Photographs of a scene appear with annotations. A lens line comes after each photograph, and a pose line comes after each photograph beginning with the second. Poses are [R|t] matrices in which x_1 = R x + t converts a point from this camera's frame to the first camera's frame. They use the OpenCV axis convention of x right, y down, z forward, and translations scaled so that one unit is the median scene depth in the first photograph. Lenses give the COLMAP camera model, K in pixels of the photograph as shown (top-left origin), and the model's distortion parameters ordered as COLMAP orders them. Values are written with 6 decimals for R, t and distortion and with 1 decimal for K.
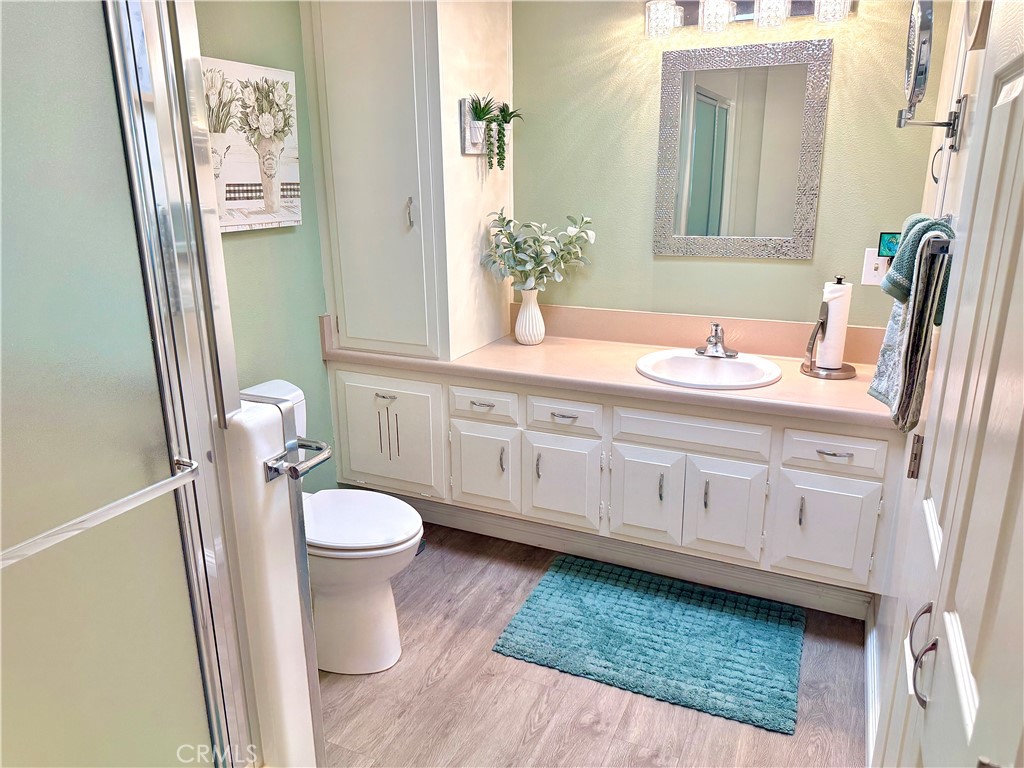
lens RADIAL K [[727.0, 0, 512.0], [0, 727.0, 384.0], [0, 0, 1]] dist [0.071565, -0.098863]
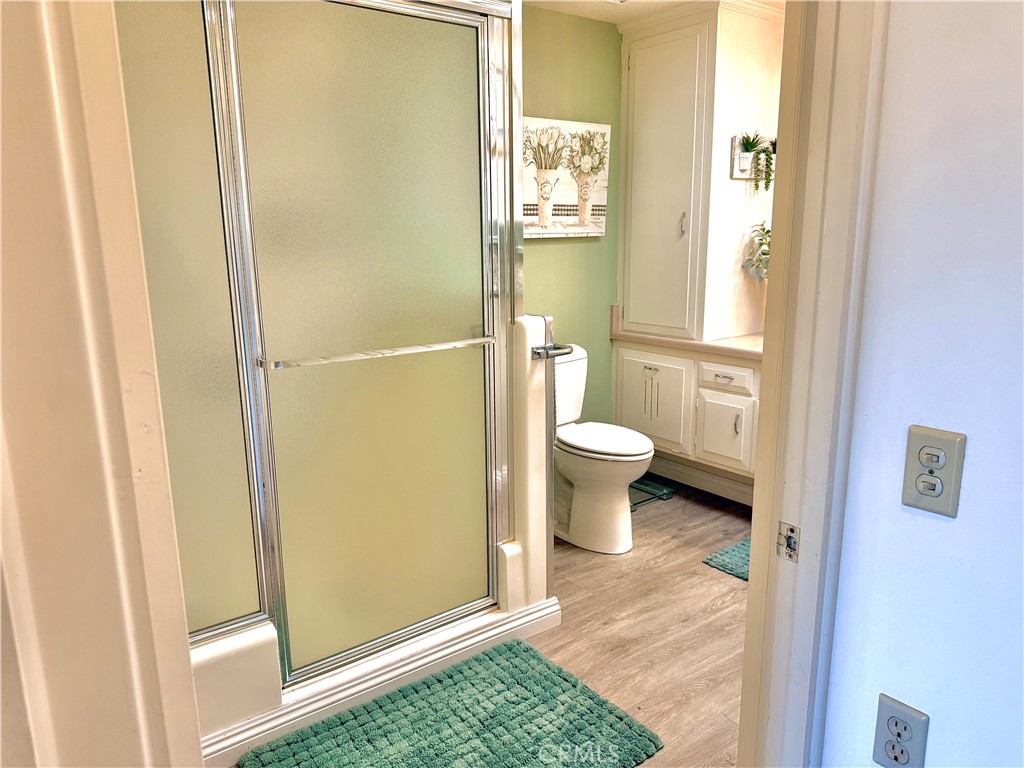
lens RADIAL K [[727.0, 0, 512.0], [0, 727.0, 384.0], [0, 0, 1]] dist [0.071565, -0.098863]
pose [[0.891260, 0.090155, -0.444441, 0.199631], [-0.119566, 0.992079, -0.038527, 0.137128], [0.437447, 0.087477, 0.894979, -0.278791]]
